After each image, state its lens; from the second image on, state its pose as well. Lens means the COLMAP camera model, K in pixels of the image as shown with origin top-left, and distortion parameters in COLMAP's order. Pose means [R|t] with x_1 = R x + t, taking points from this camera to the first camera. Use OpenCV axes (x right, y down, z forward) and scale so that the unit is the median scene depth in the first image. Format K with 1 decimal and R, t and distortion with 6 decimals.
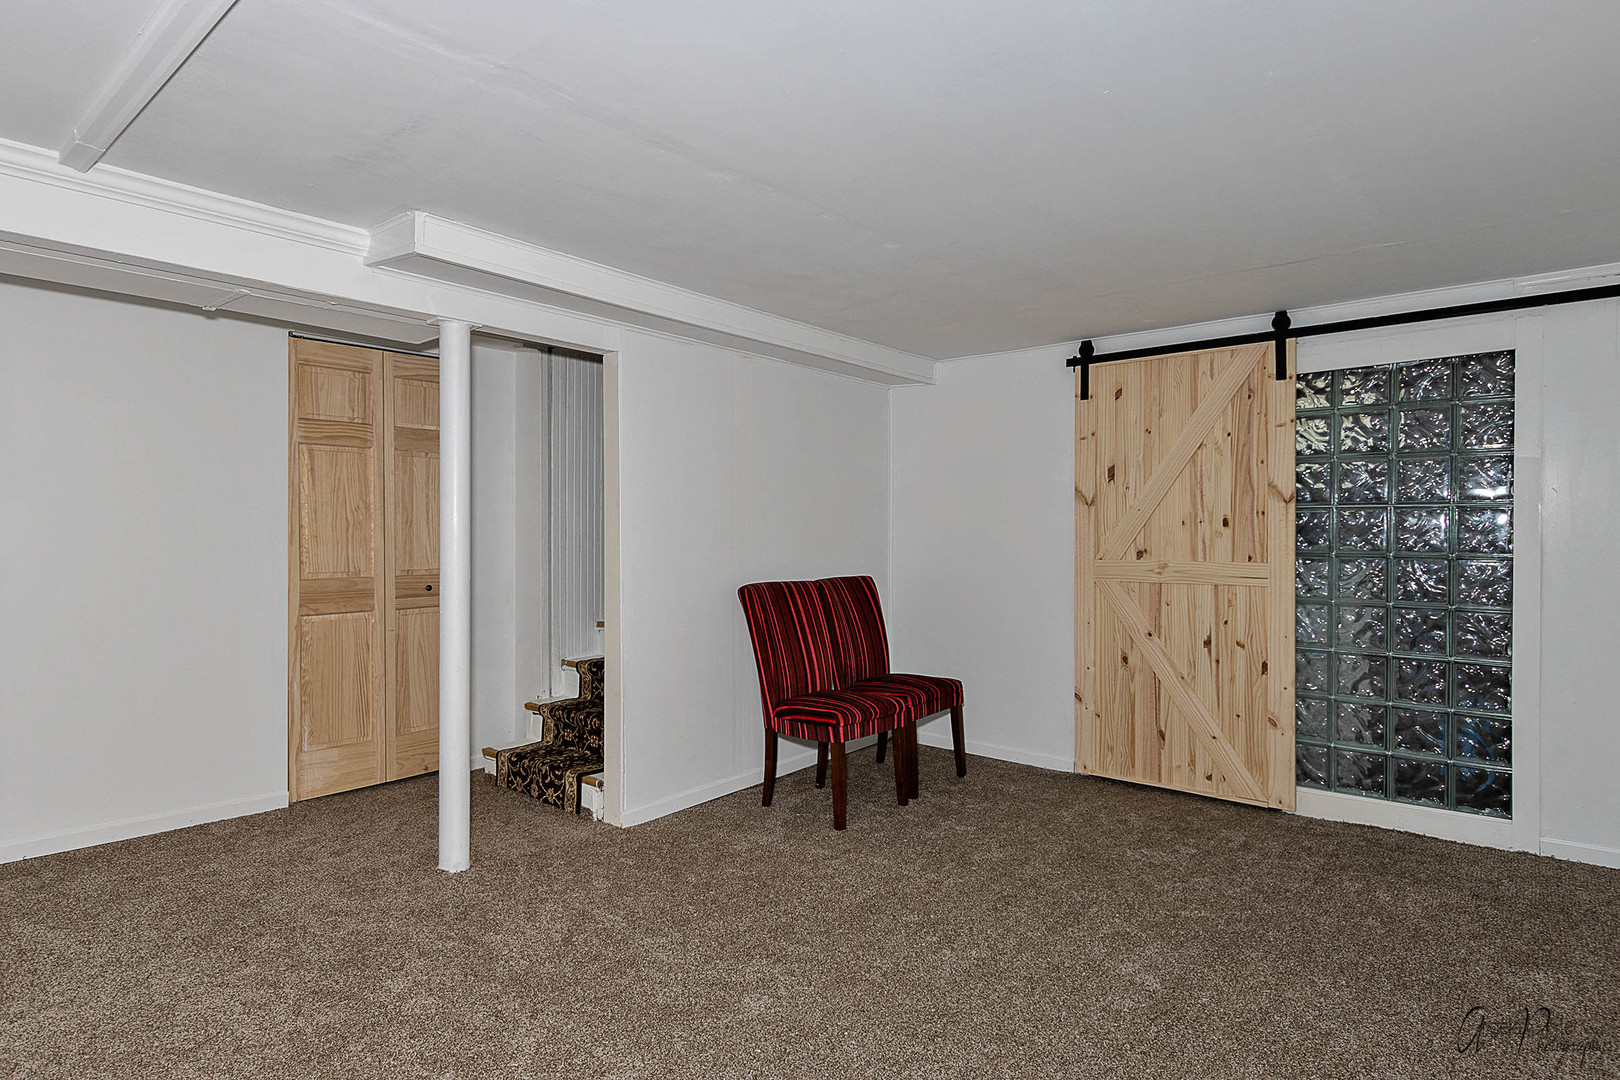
lens RADIAL K [[870.0, 0, 838.9], [0, 870.0, 535.7], [0, 0, 1]] dist [0.001304, 0.000570]
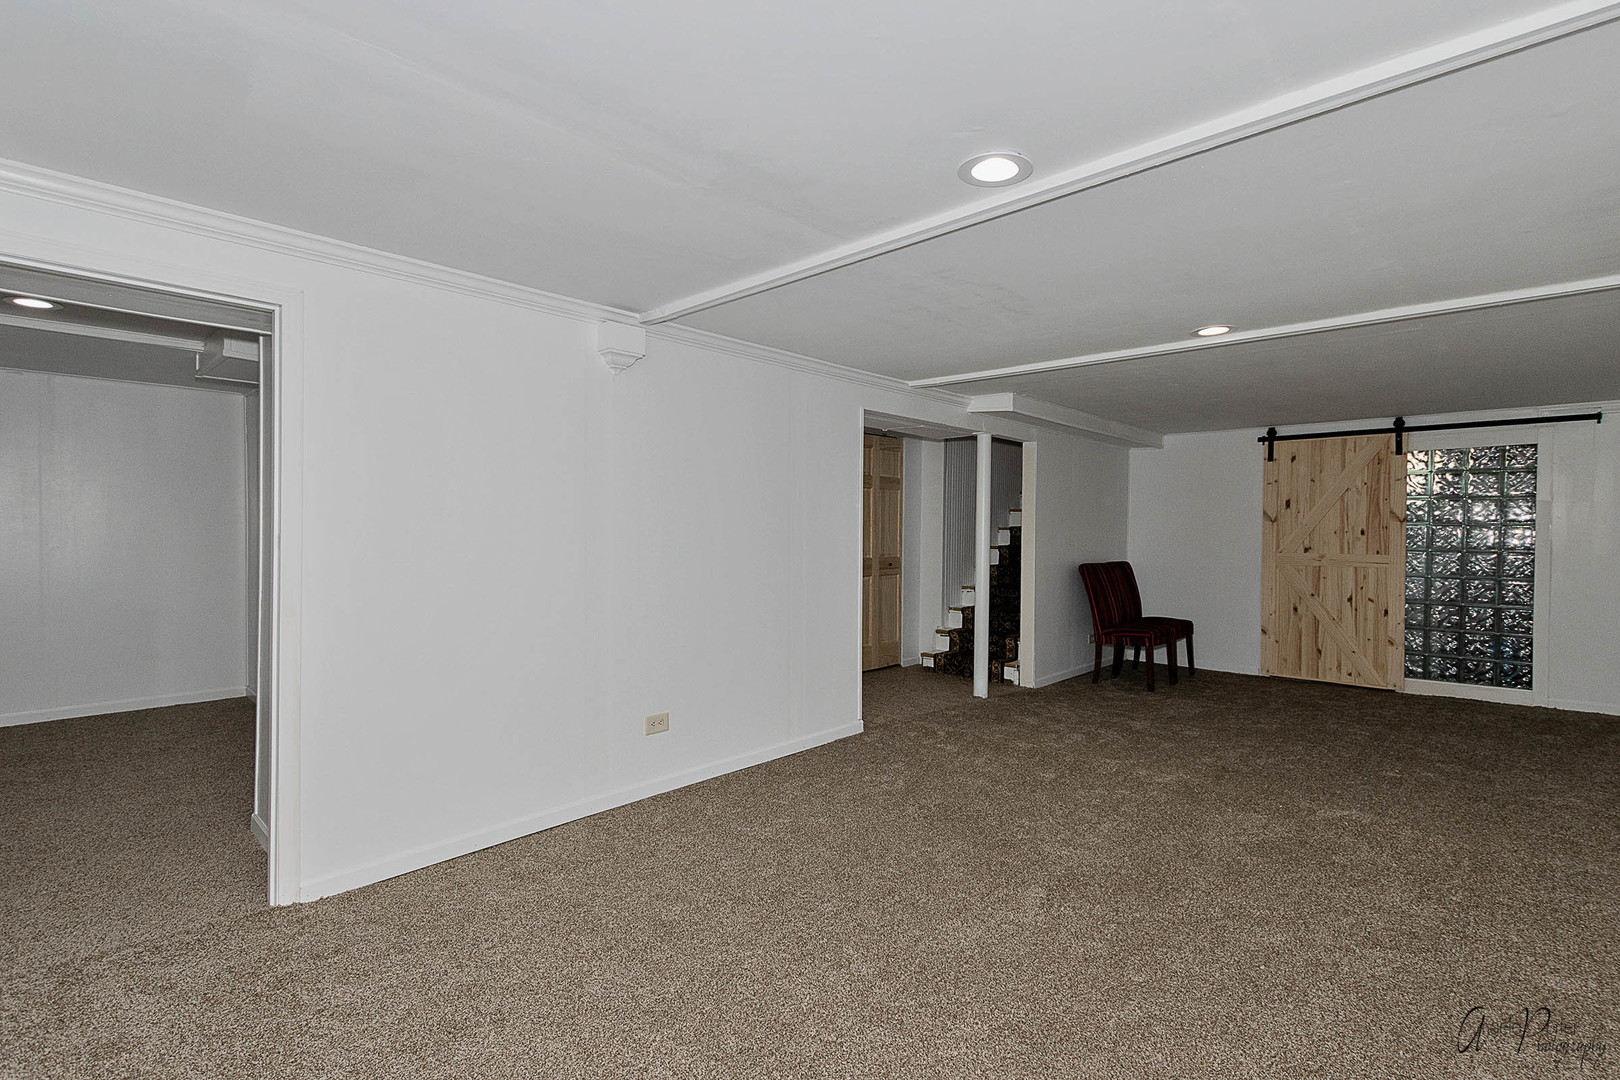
lens RADIAL K [[770.0, 0, 813.3], [0, 770.0, 541.4], [0, 0, 1]] dist [0.003404, -0.000431]
pose [[0.996137, 0.009449, -0.087304, -0.539323], [-0.008946, 0.999941, 0.006154, 0.003579], [0.087357, -0.005349, 0.996163, -0.678843]]
